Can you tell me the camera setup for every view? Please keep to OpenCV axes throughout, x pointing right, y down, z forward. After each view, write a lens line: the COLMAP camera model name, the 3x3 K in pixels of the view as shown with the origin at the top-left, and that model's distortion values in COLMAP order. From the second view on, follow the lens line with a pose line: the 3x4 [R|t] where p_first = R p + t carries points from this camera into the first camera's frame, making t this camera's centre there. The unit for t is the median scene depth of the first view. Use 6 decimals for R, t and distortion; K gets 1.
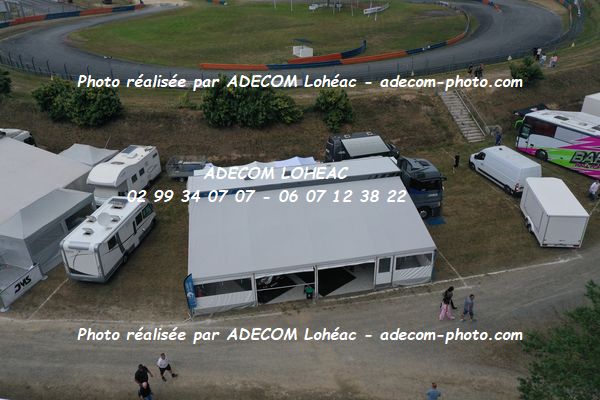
lens RADIAL K [[478.9, 0, 298.2], [0, 478.9, 198.5], [0, 0, 1]] dist [0.020821, -0.001380]
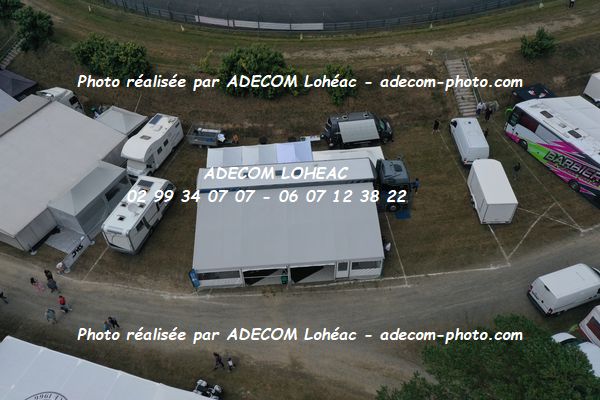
lens RADIAL K [[478.9, 0, 298.2], [0, 478.9, 198.5], [0, 0, 1]] dist [0.020821, -0.001380]
pose [[0.993406, 0.077834, -0.084179, 0.147348], [-0.050449, 0.956097, 0.288677, -0.382517], [0.102952, -0.282526, 0.953719, -0.182498]]
